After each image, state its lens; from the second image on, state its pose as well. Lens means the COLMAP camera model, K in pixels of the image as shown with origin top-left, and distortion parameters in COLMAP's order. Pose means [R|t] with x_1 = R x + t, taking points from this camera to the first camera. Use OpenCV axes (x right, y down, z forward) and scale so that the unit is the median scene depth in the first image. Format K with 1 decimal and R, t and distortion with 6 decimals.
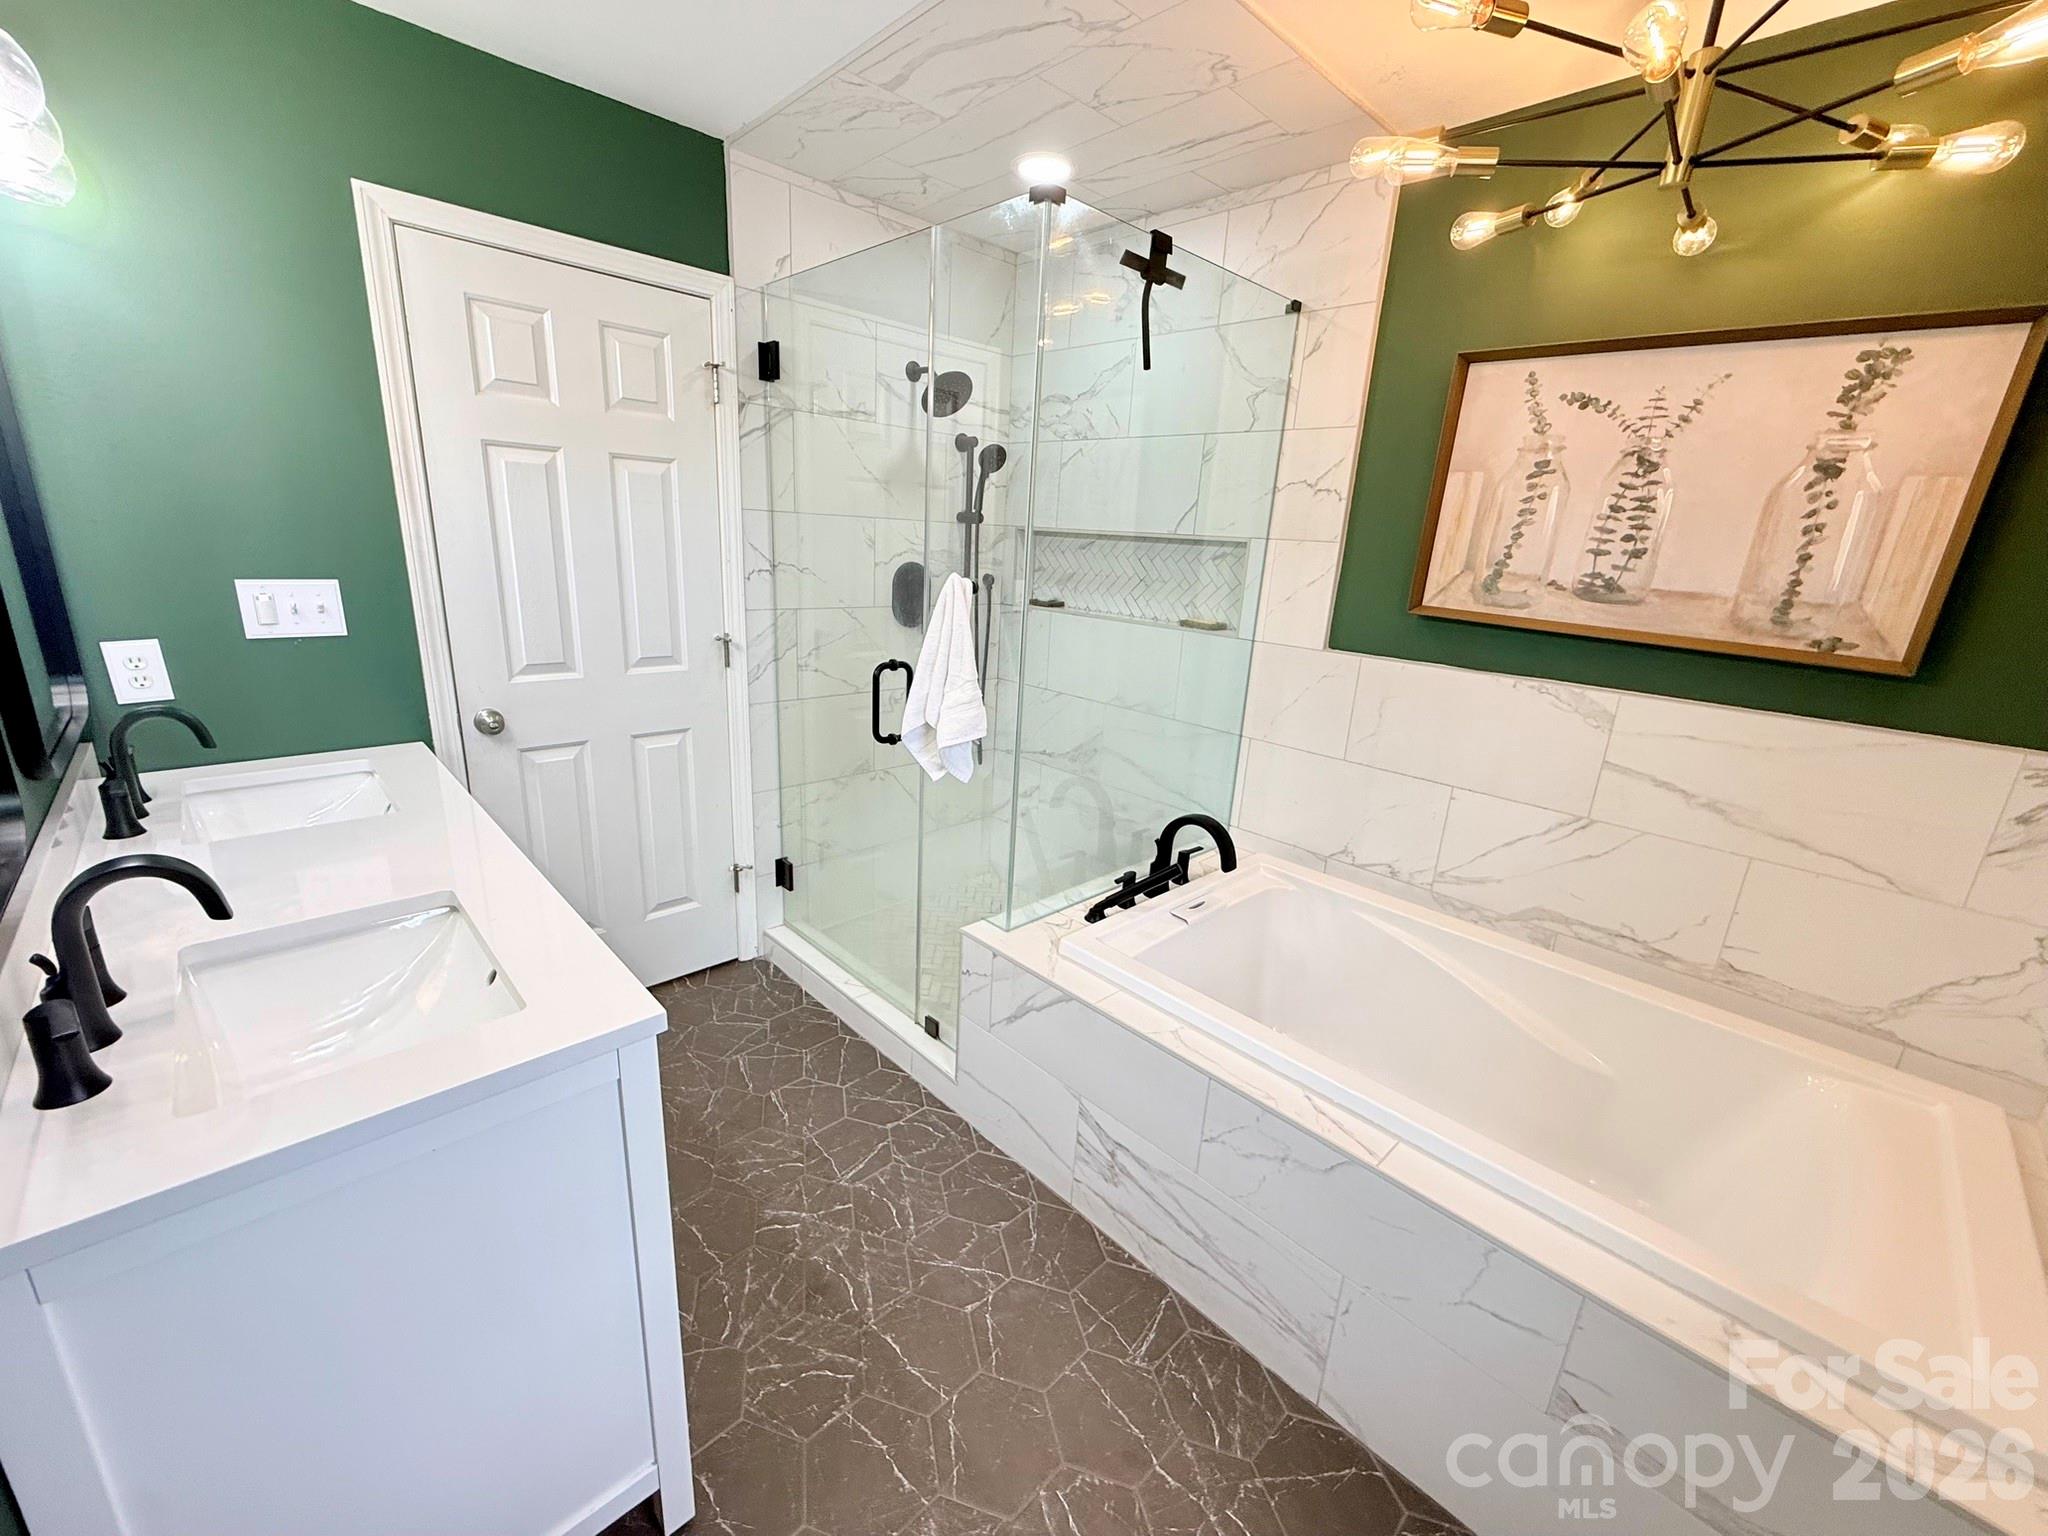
lens RADIAL K [[814.4, 0, 1014.5], [0, 814.4, 764.3], [0, 0, 1]] dist [-0.000910, -0.000264]
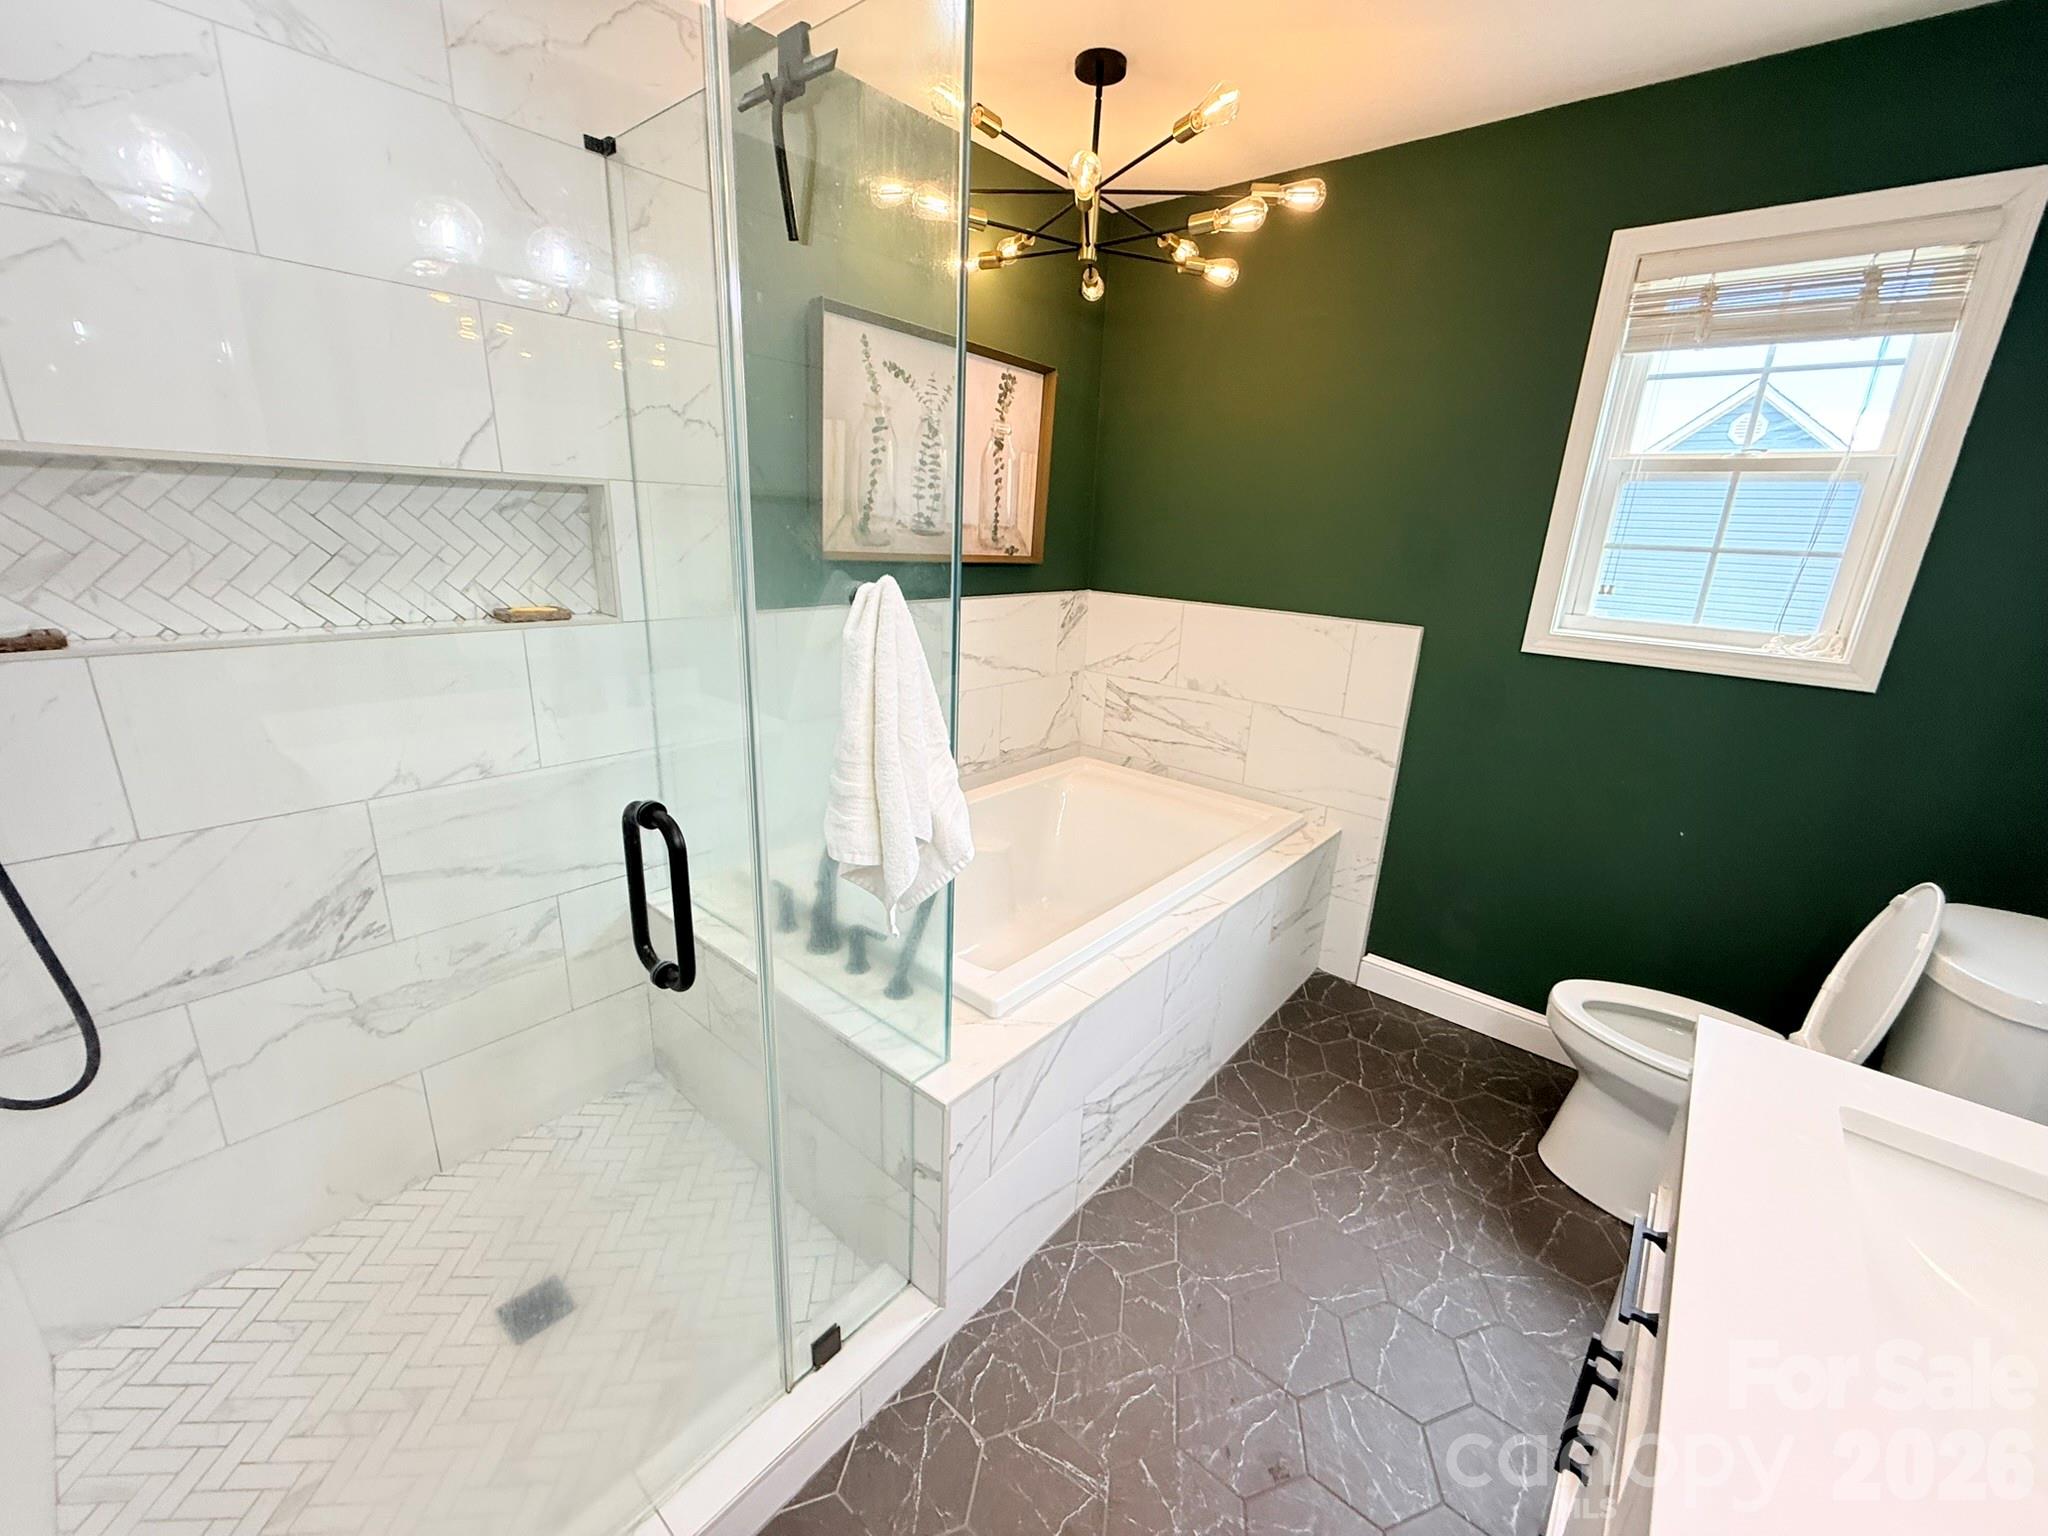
lens RADIAL K [[814.4, 0, 1015.1], [0, 814.4, 767.4], [0, 0, 1]] dist [-0.000910, -0.000264]
pose [[-0.092590, -0.346971, 0.933294, -0.638695], [0.226103, 0.905508, 0.359072, -0.294493], [-0.969693, 0.244267, -0.005390, 0.943926]]
